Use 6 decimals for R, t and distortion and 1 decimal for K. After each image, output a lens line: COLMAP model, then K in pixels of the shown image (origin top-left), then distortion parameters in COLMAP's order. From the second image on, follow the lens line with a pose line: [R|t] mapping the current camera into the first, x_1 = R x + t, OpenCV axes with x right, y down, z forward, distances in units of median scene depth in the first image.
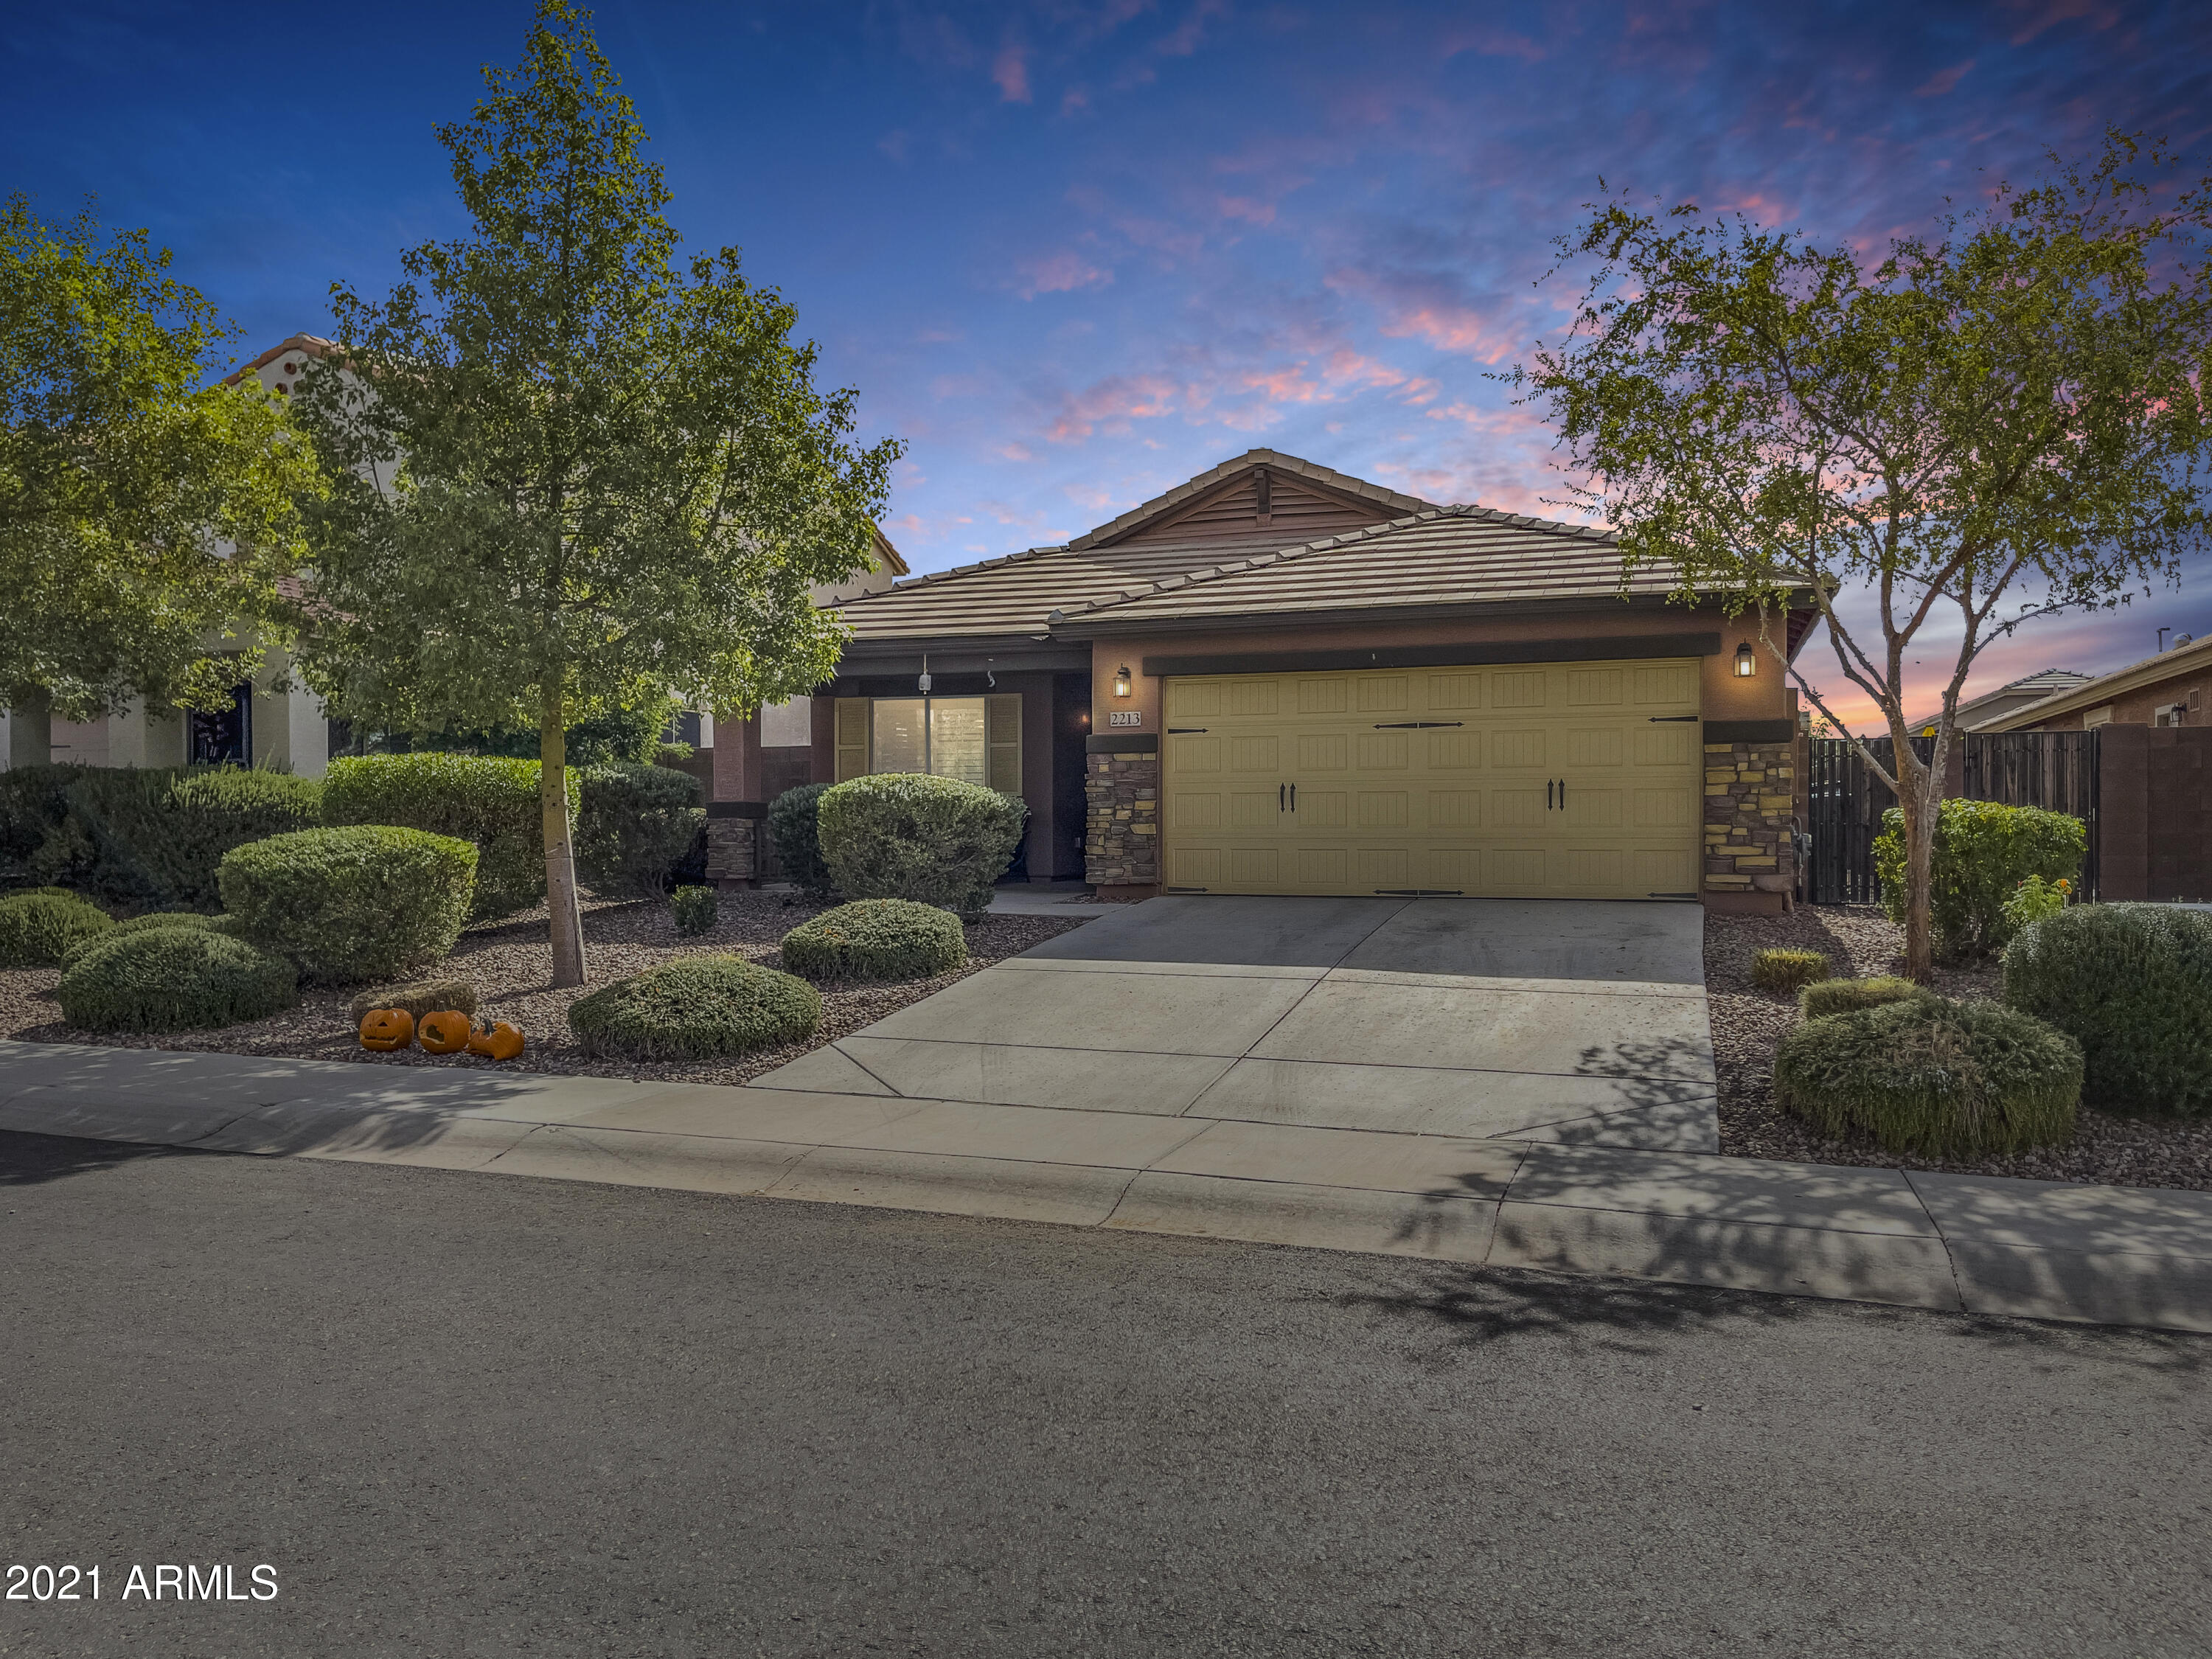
lens RADIAL K [[1081.2, 0, 1106.1], [0, 1081.2, 918.9], [0, 0, 1]] dist [0.022447, -0.000124]
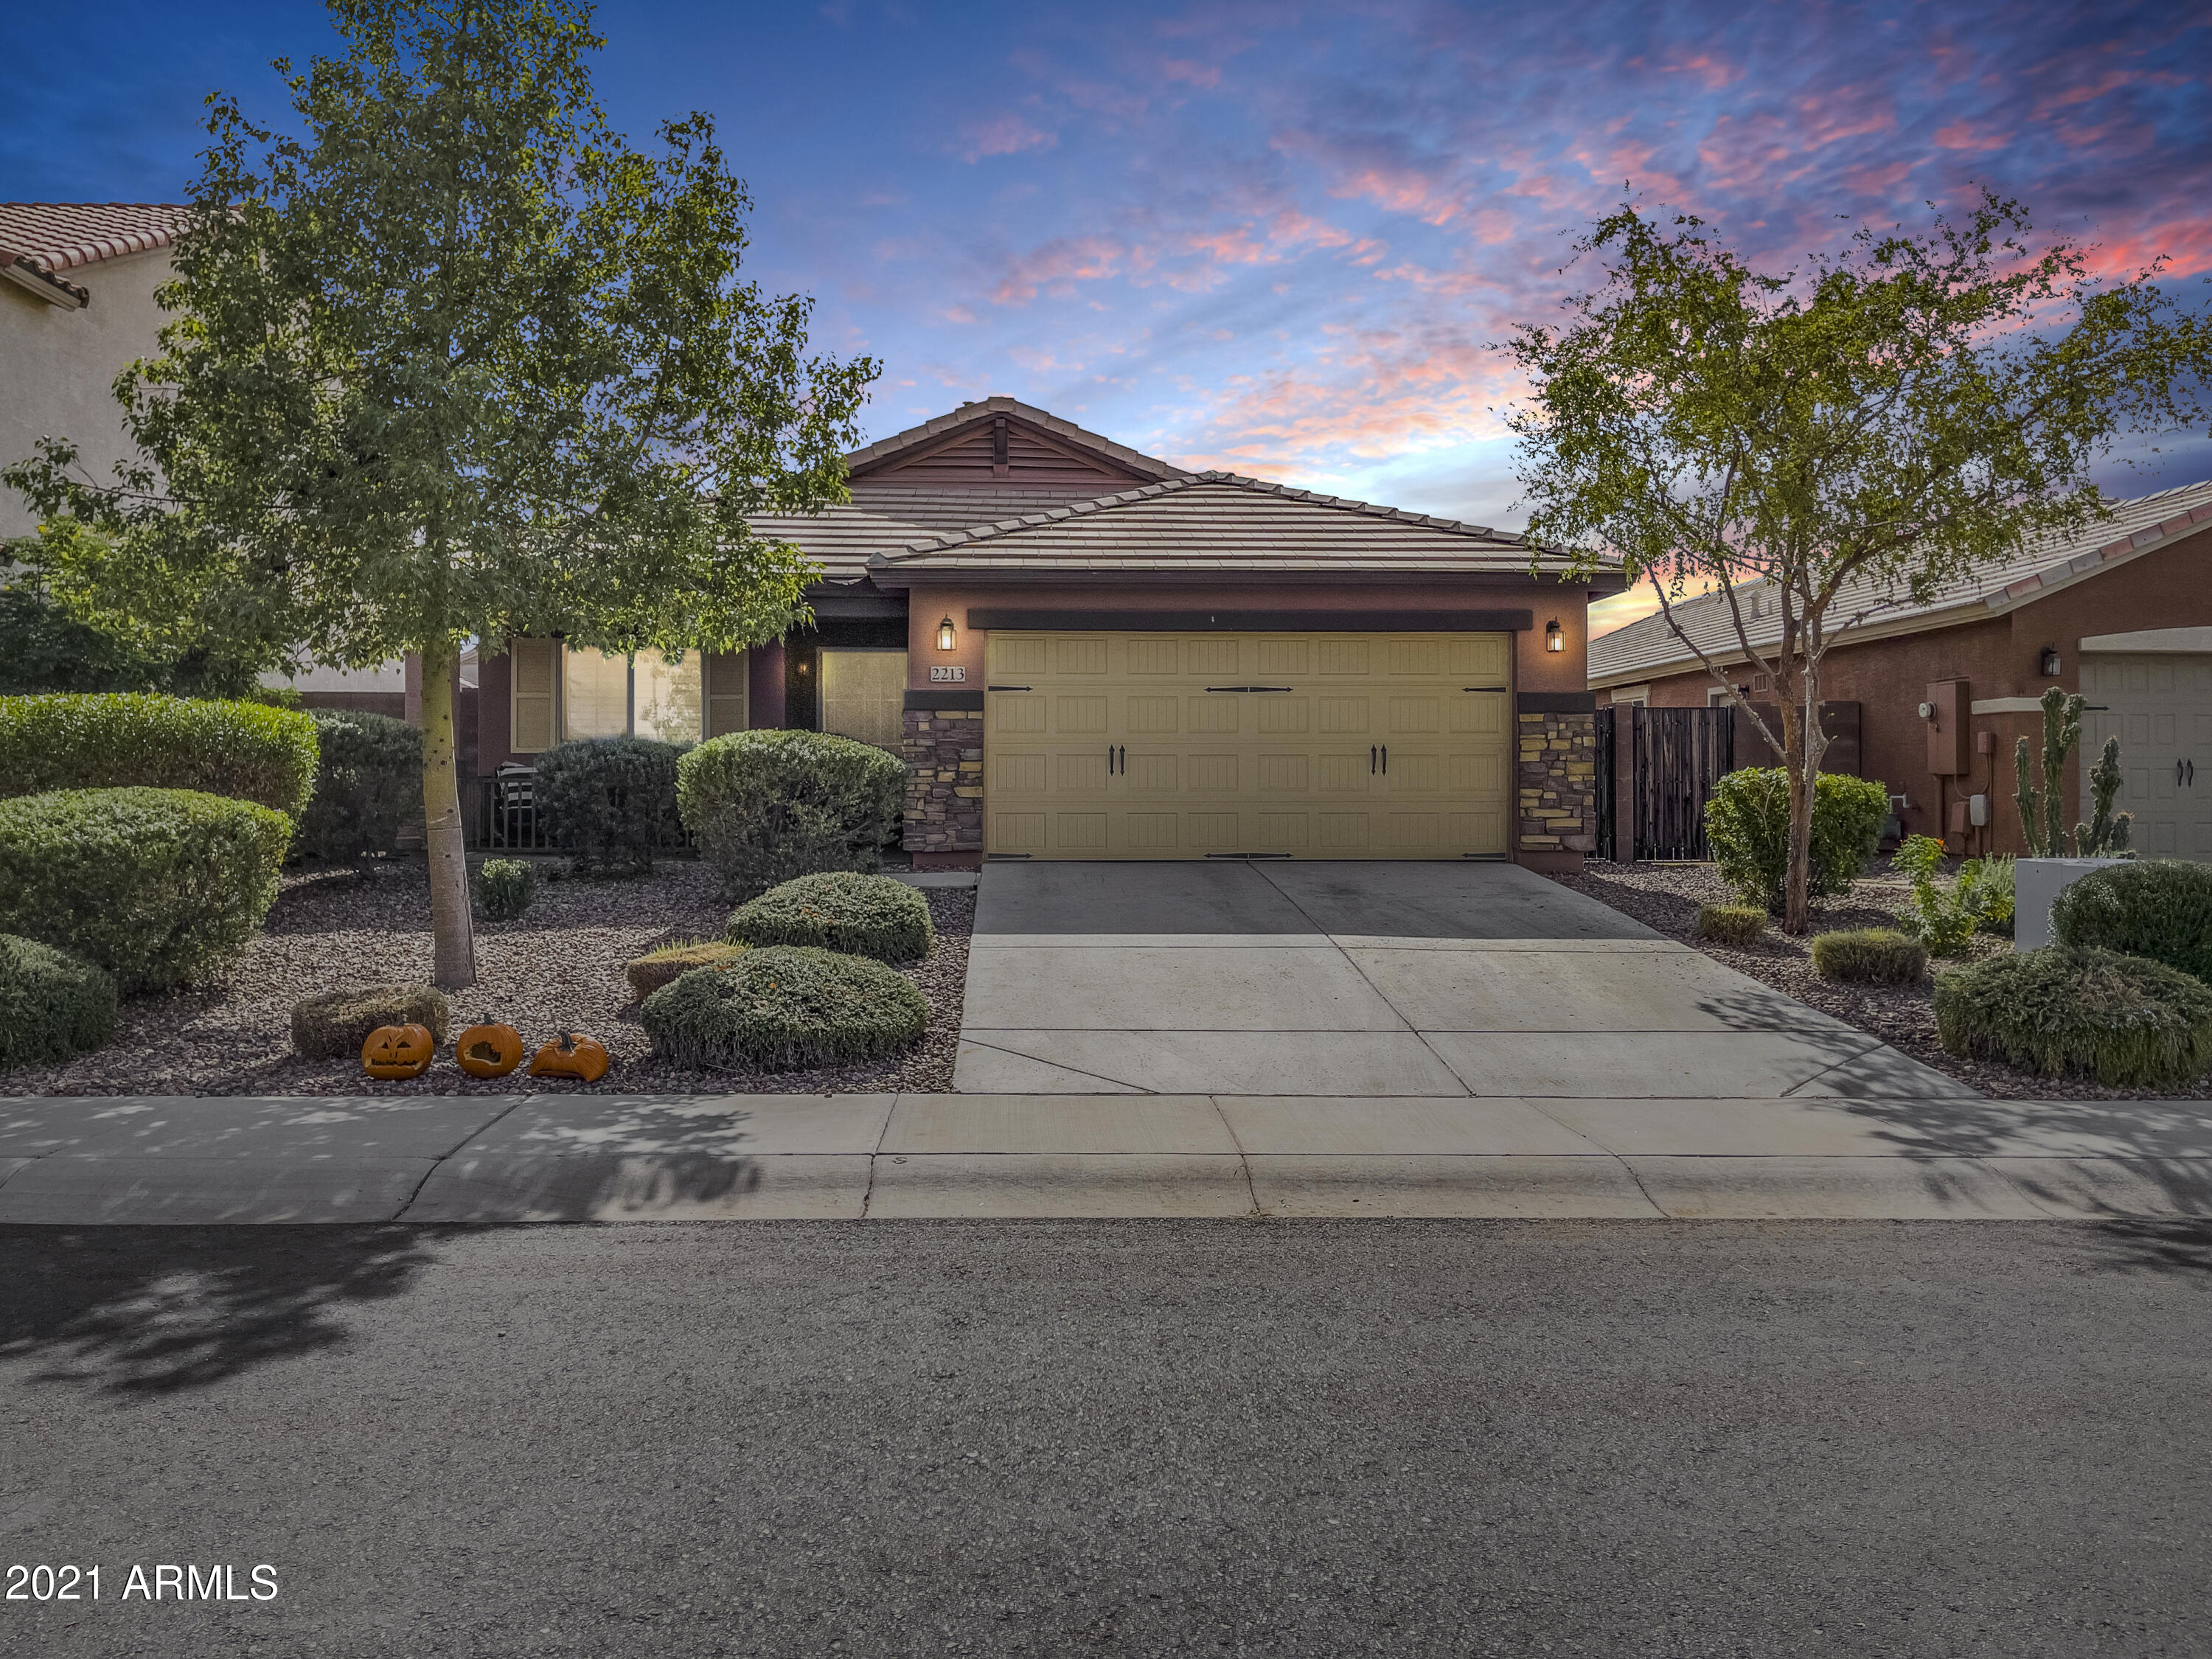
lens RADIAL K [[1131.3, 0, 1103.4], [0, 1131.3, 872.1], [0, 0, 1]] dist [0.028222, -0.001319]
pose [[0.966457, -0.017018, 0.256265, -0.128035], [0.019936, 0.999763, -0.008794, -0.003243], [-0.256055, 0.013608, 0.966567, 0.027314]]
